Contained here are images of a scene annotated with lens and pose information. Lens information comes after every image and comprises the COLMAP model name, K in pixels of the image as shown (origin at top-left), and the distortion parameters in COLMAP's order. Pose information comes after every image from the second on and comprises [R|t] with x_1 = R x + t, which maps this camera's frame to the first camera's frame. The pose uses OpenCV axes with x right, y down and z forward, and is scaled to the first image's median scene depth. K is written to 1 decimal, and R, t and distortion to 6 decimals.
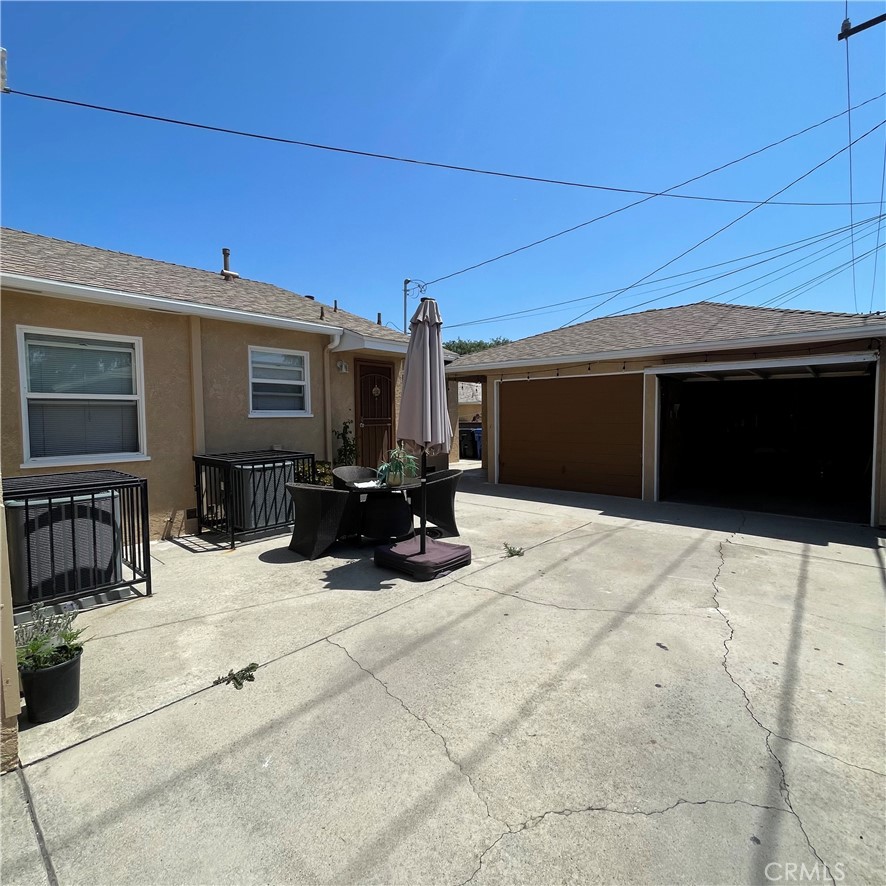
lens RADIAL K [[475.6, 0, 442.8], [0, 475.6, 437.0], [0, 0, 1]] dist [-0.005029, 0.000539]
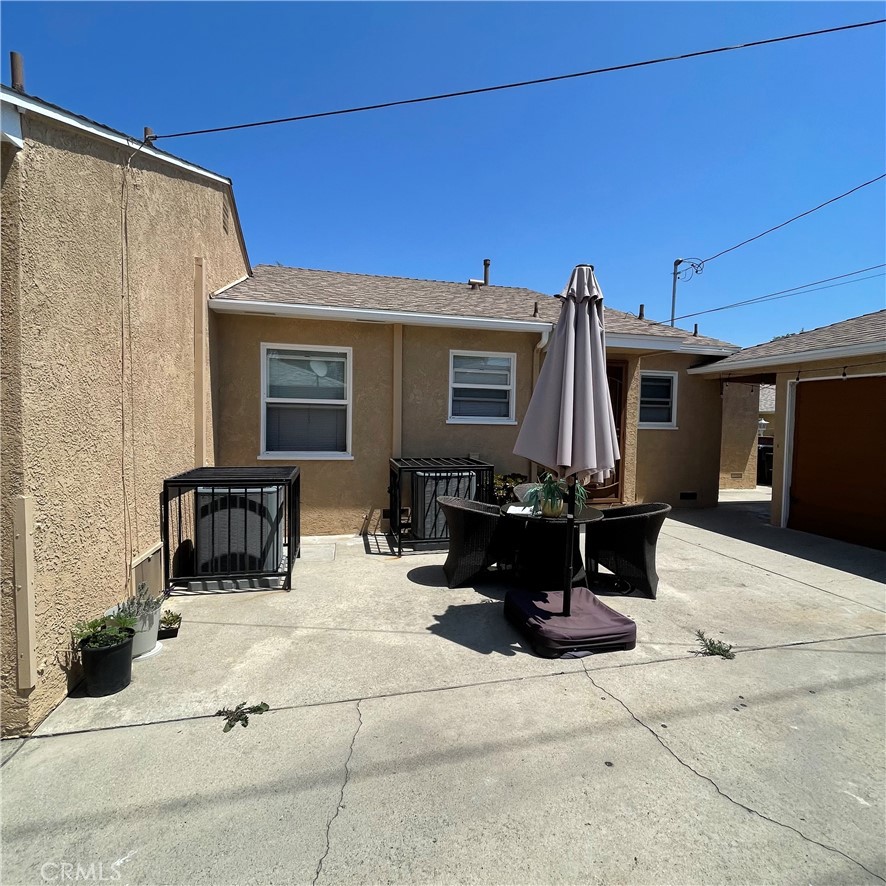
lens RADIAL K [[475.6, 0, 442.8], [0, 475.6, 437.0], [0, 0, 1]] dist [-0.005029, 0.000539]
pose [[0.812892, 0.046292, -0.580572, 0.232669], [-0.053388, 0.998562, 0.004869, -0.025777], [0.579963, 0.027038, 0.814194, 0.300568]]
